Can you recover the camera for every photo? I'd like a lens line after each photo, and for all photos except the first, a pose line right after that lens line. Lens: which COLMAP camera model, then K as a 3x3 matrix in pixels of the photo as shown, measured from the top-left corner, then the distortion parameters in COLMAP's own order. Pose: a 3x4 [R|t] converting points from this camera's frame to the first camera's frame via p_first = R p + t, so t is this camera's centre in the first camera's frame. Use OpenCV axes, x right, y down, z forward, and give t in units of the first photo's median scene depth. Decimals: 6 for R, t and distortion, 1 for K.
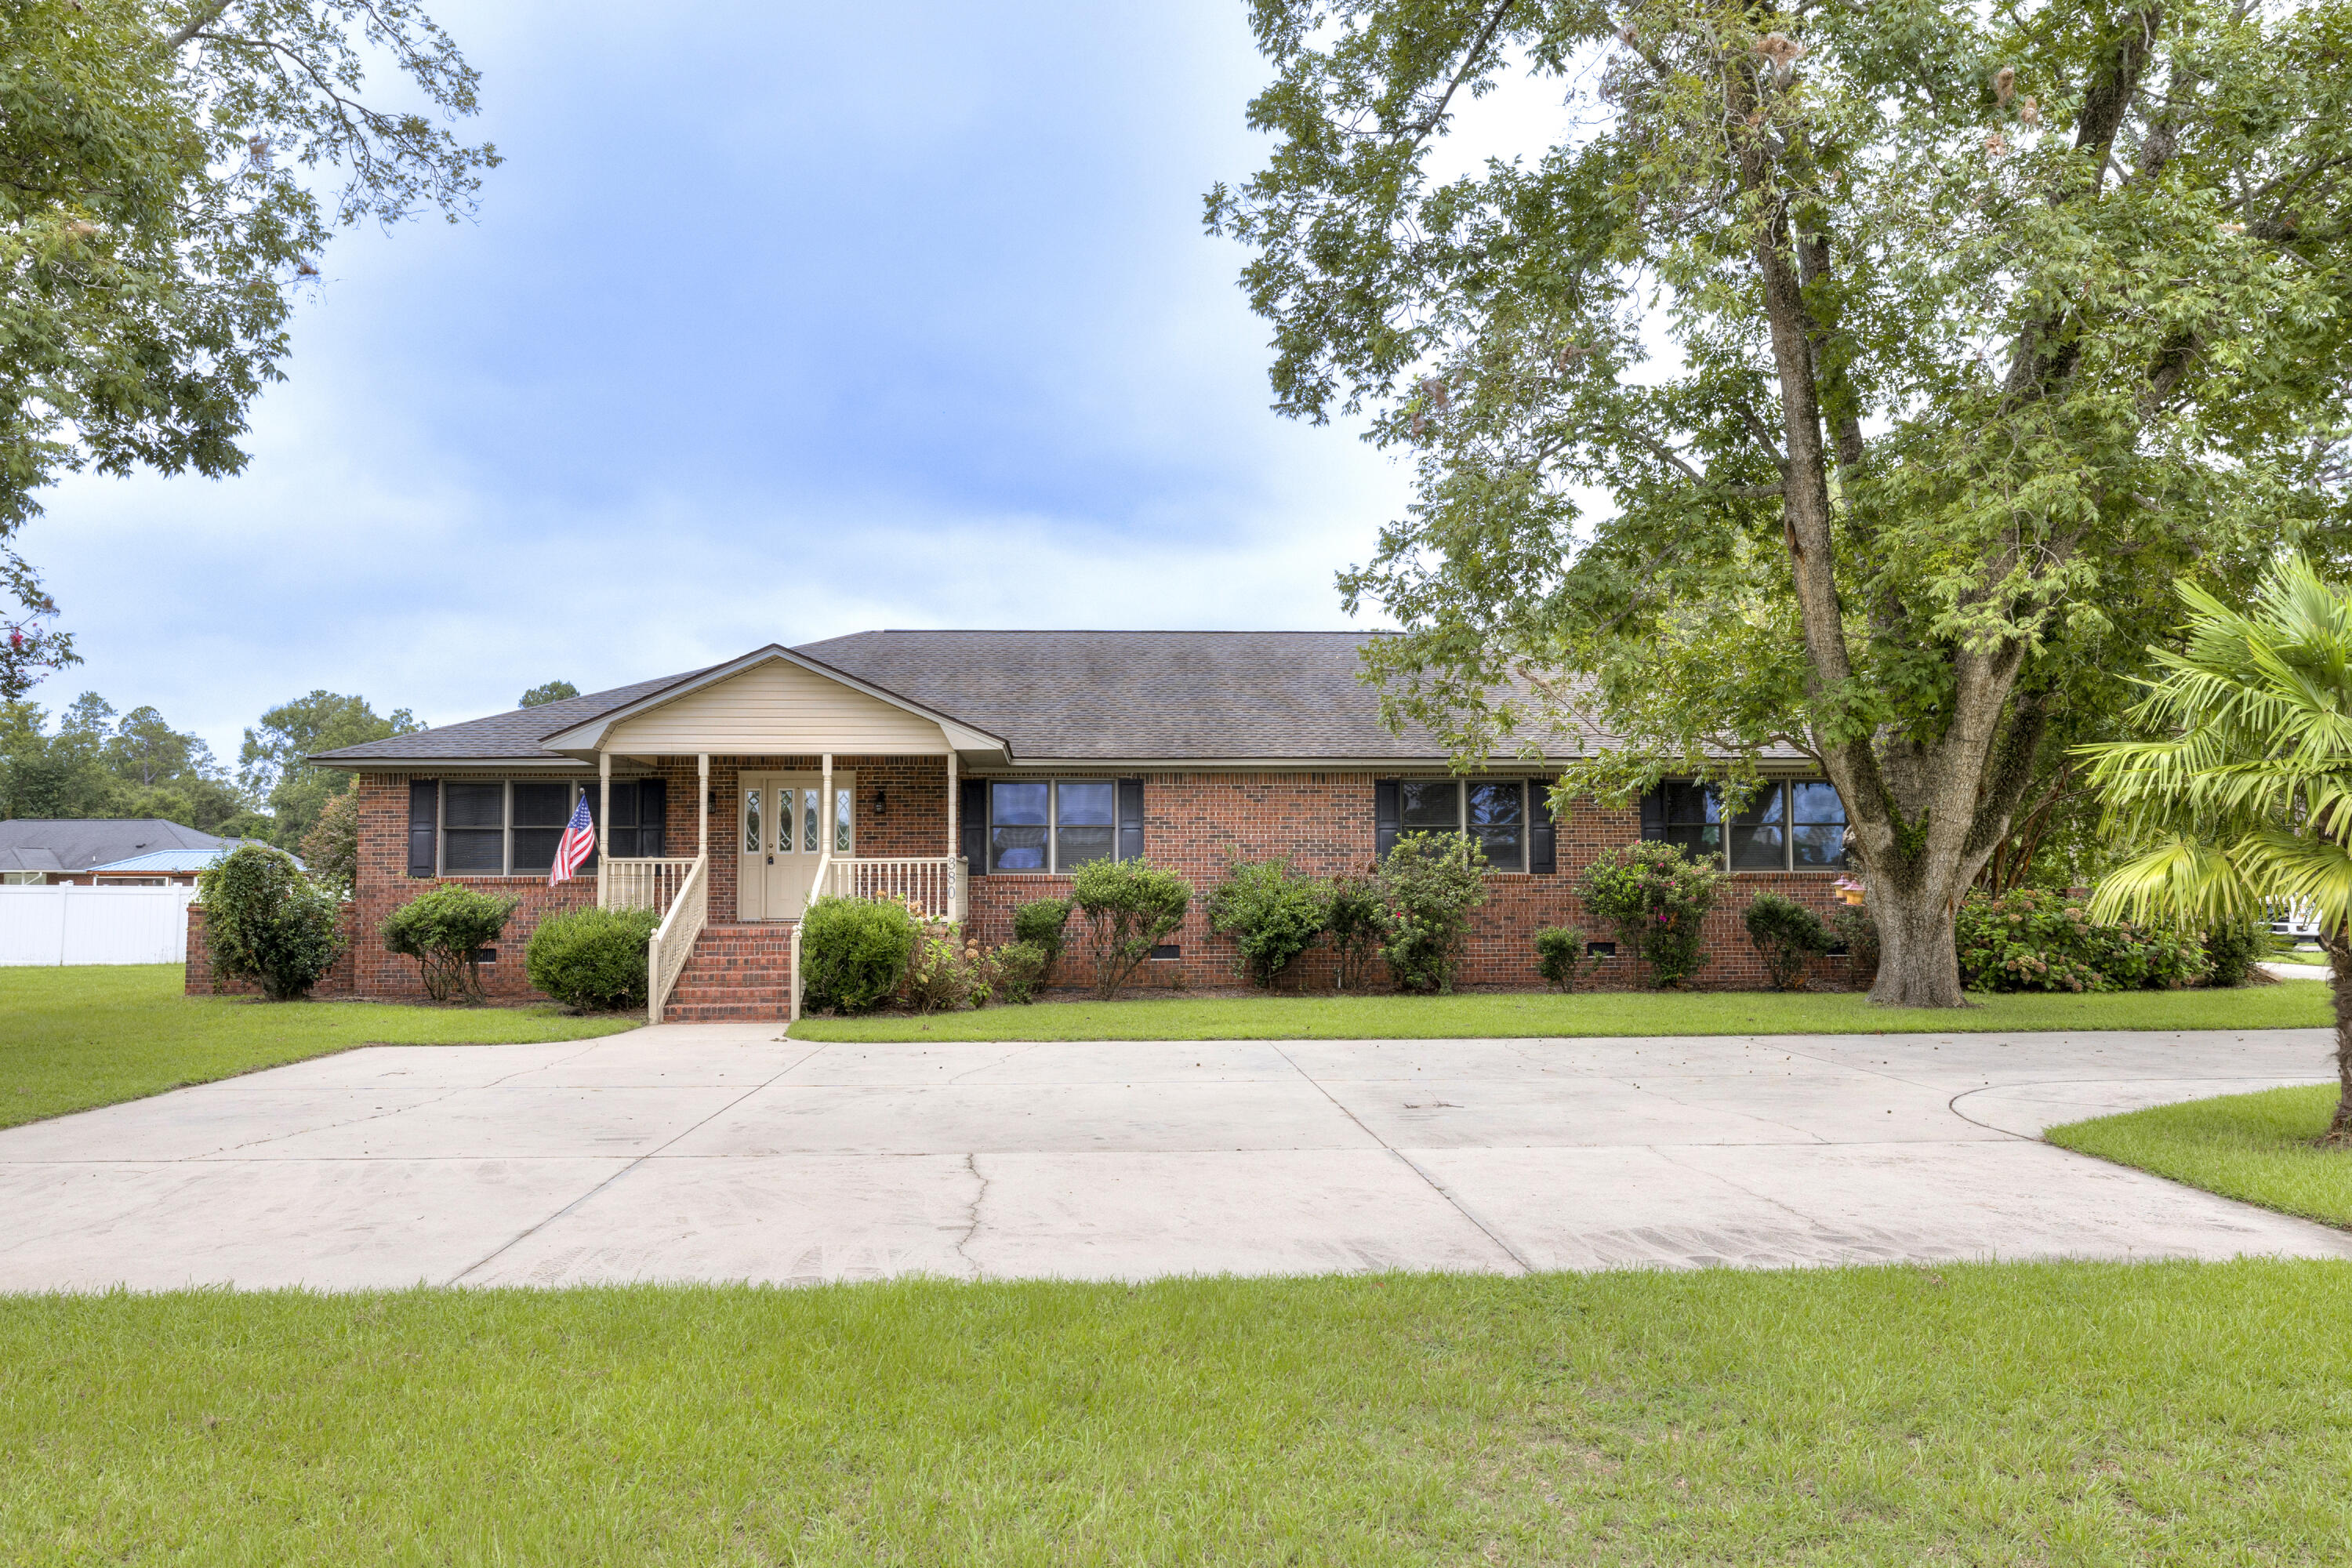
lens RADIAL K [[1796.0, 0, 1172.9], [0, 1796.0, 782.8], [0, 0, 1]] dist [0.013275, 0.003448]
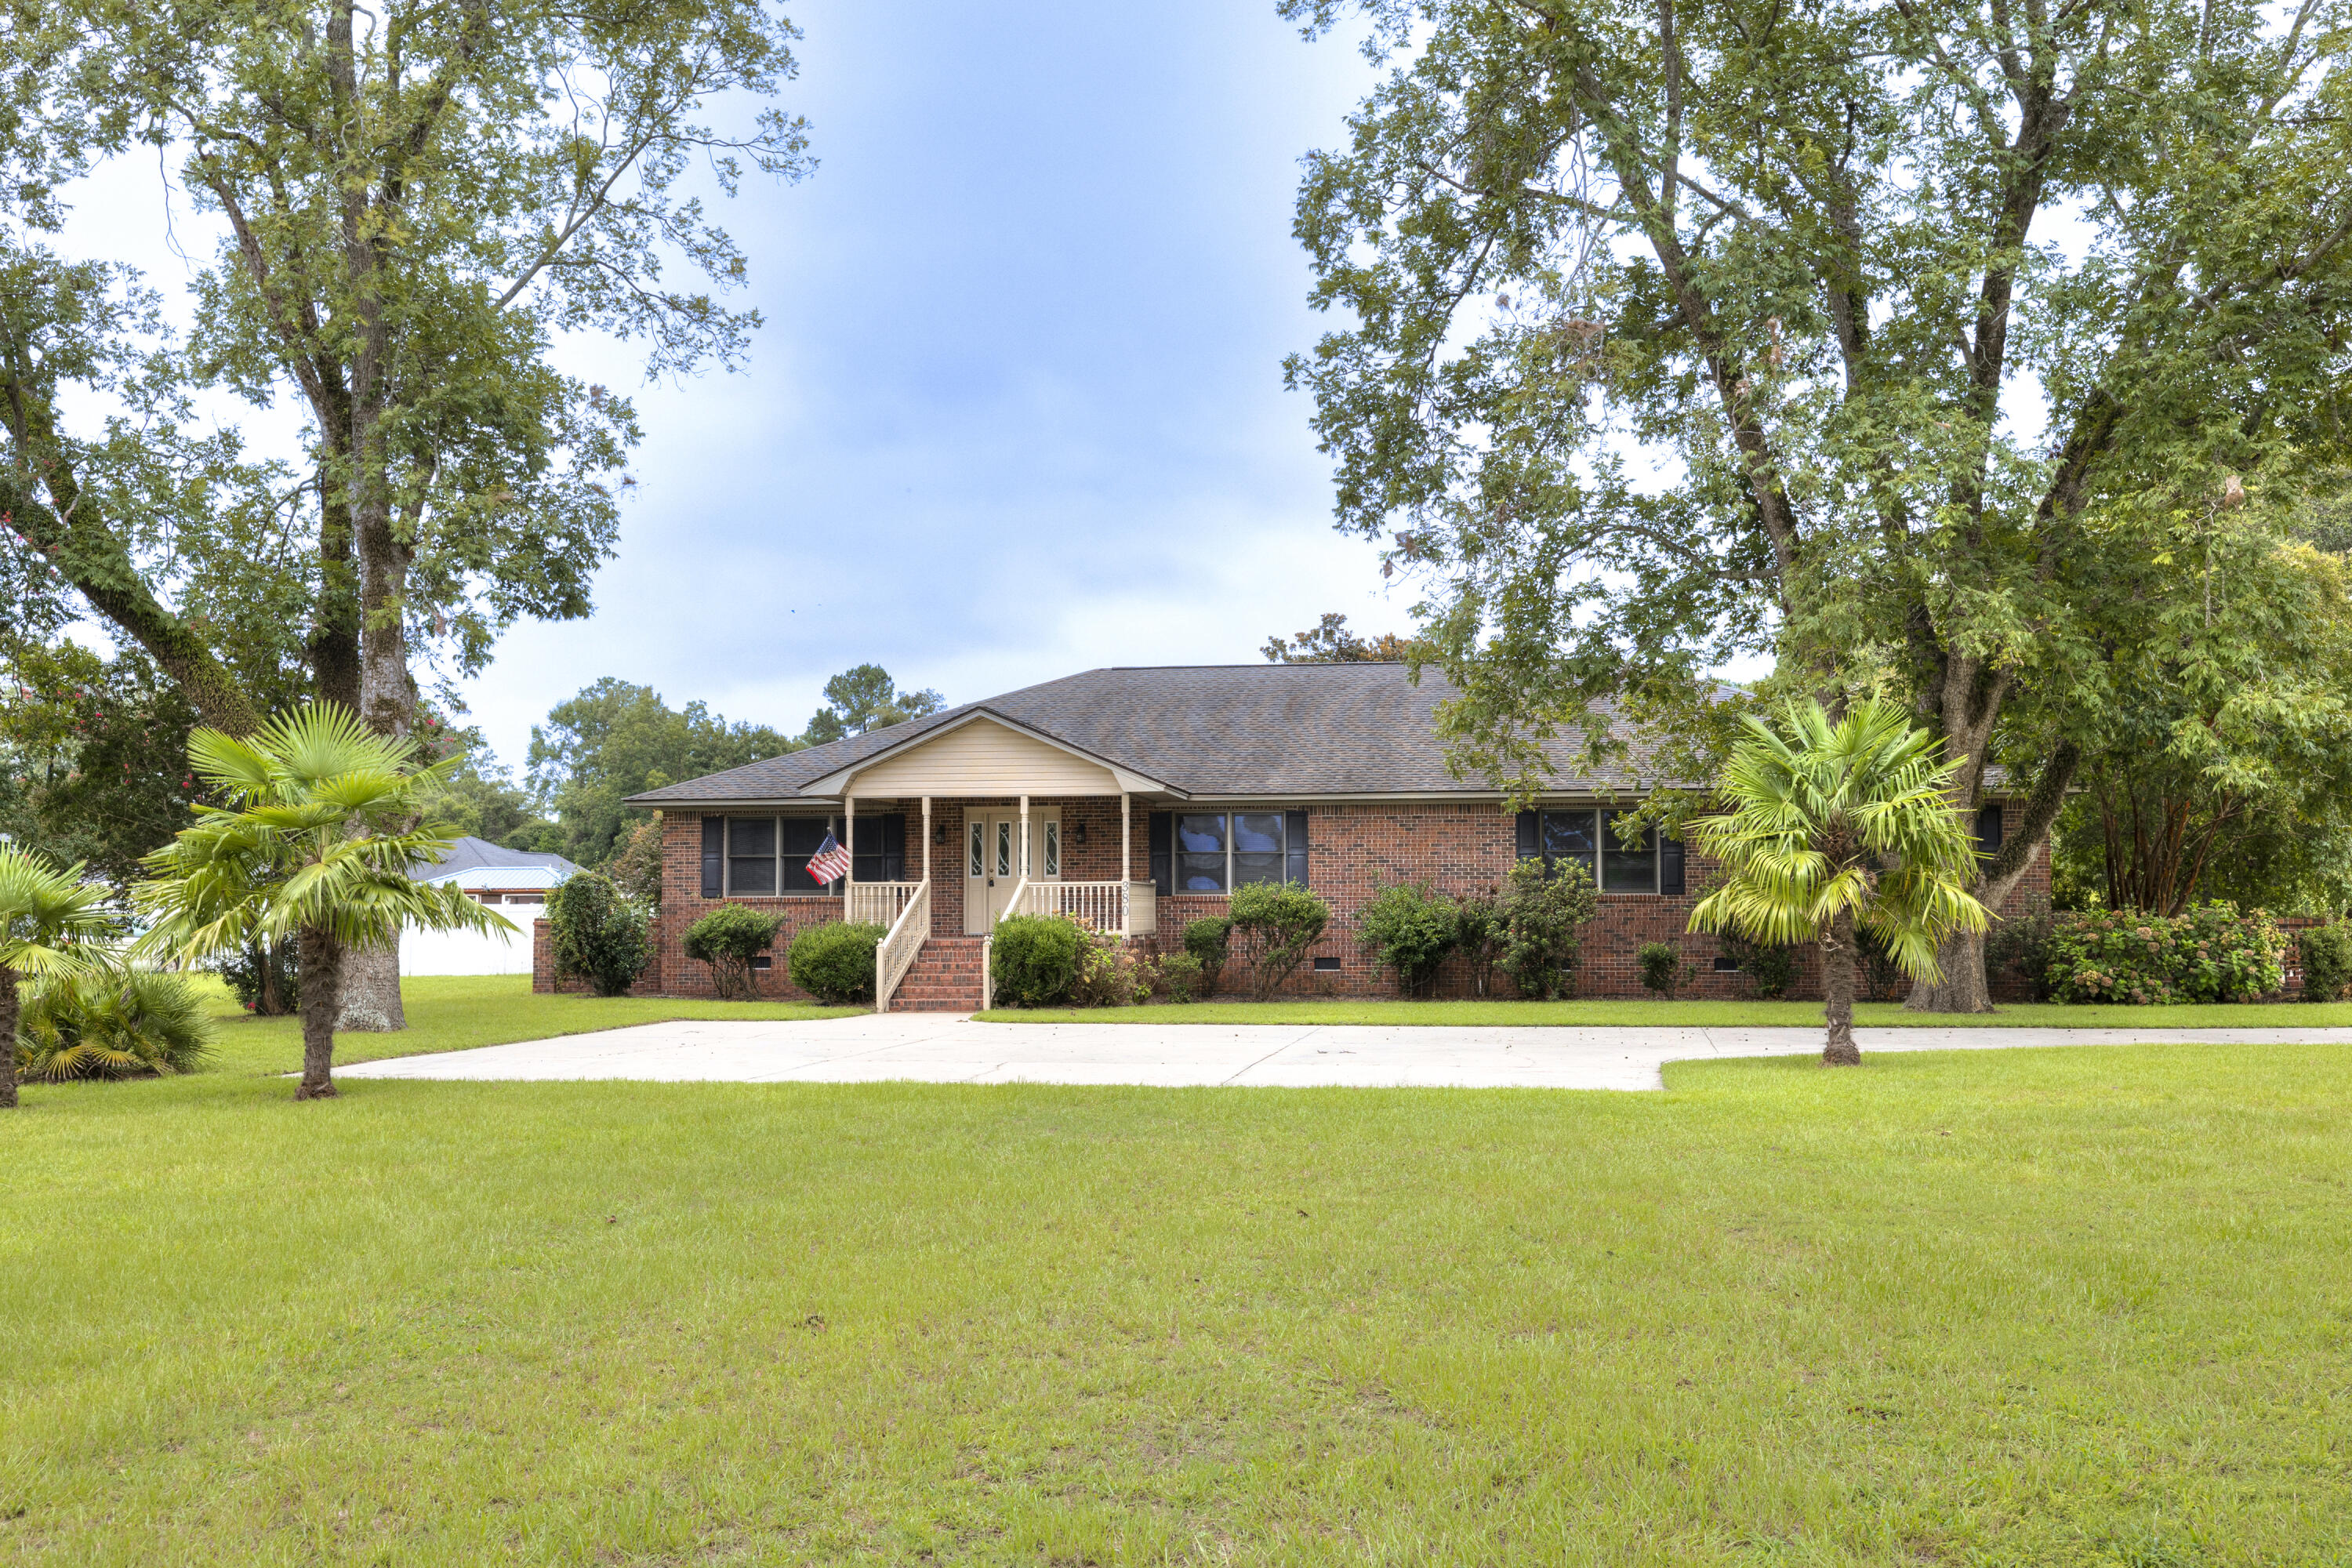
lens RADIAL K [[2369.9, 0, 1176.9], [0, 2369.9, 786.9], [0, 0, 1]] dist [0.017767, 0.000000]
pose [[0.978951, -0.008800, -0.203905, 0.229672], [0.010390, 0.999923, 0.006733, -0.031232], [0.203830, -0.008710, 0.978967, -0.531125]]
